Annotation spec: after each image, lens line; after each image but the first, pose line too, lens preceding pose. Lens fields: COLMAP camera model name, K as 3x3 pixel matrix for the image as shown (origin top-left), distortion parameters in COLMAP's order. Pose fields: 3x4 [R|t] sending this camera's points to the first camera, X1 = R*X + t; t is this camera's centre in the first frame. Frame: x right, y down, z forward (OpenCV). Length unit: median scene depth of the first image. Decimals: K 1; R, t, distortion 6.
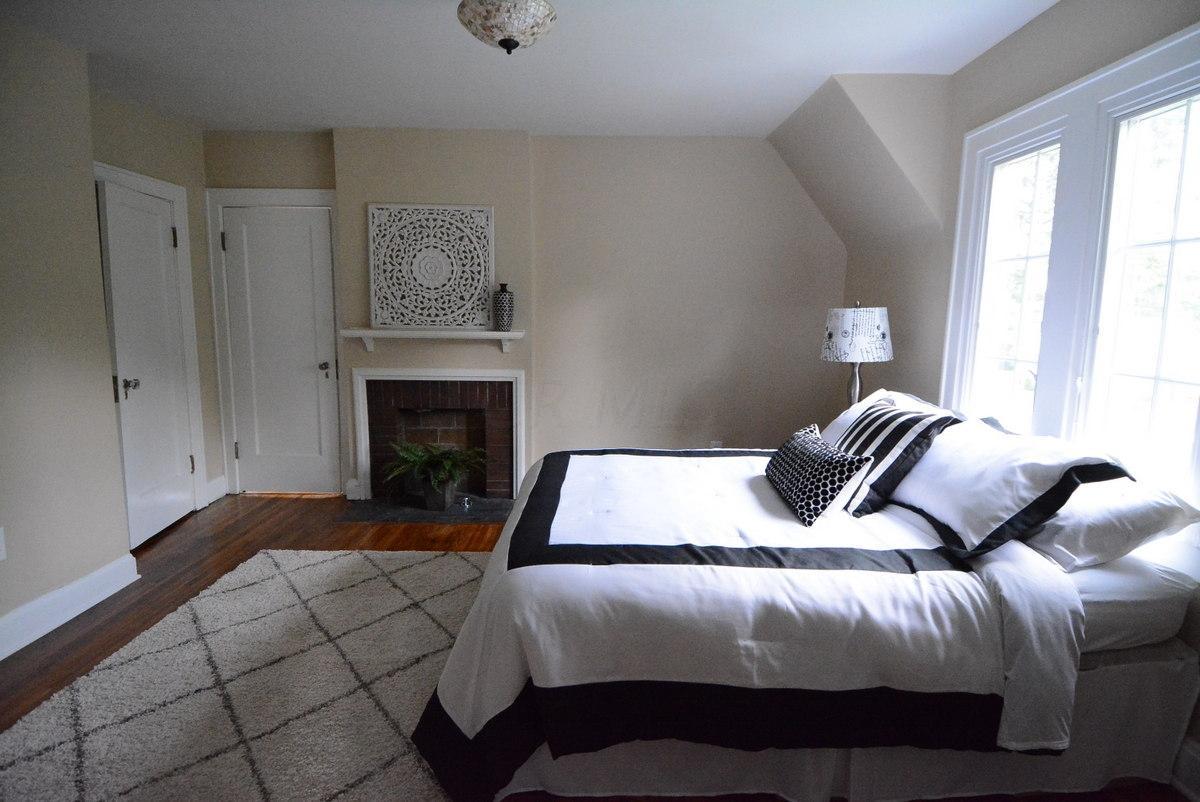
lens RADIAL K [[621.1, 0, 604.8], [0, 621.1, 404.4], [0, 0, 1]] dist [0.028108, -0.036858]
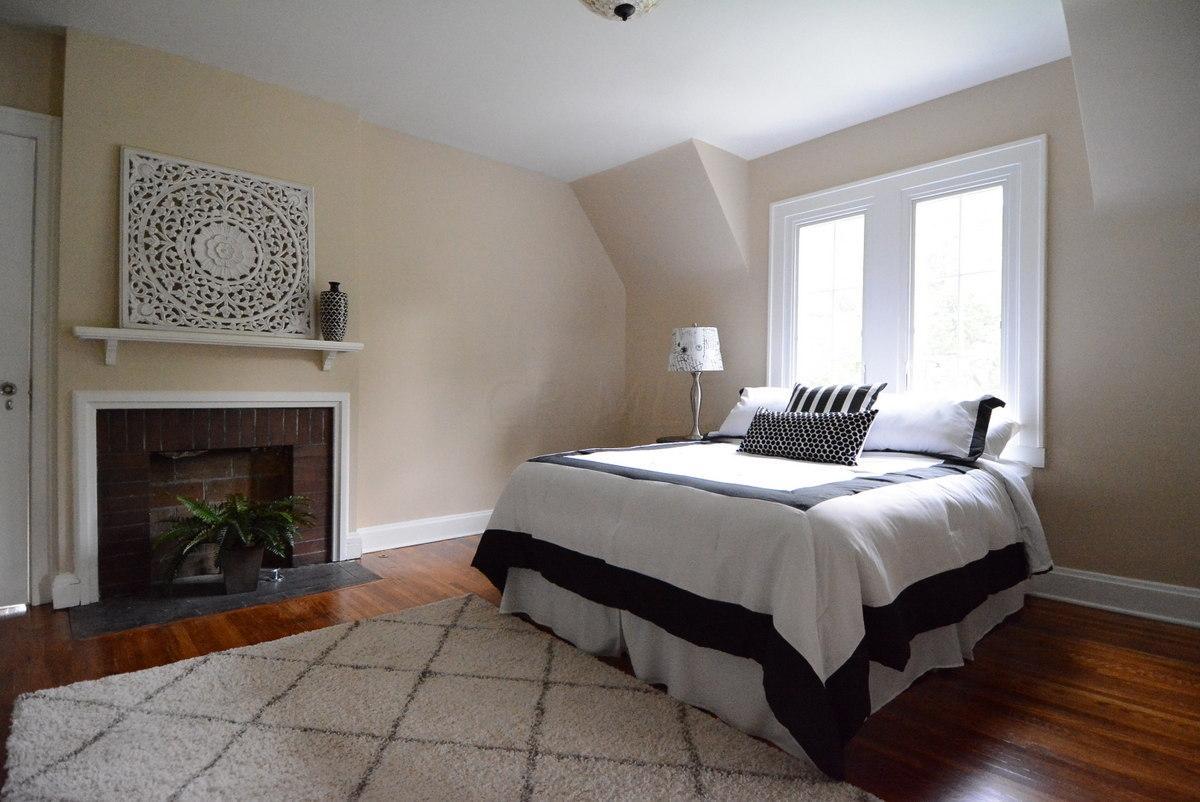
lens RADIAL K [[621.1, 0, 634.3], [0, 621.1, 397.2], [0, 0, 1]] dist [0.028108, -0.036858]
pose [[0.742295, -0.015394, 0.669896, -0.412588], [0.098924, 0.991299, -0.086835, 0.059302], [-0.662731, 0.130726, 0.737359, 0.171155]]
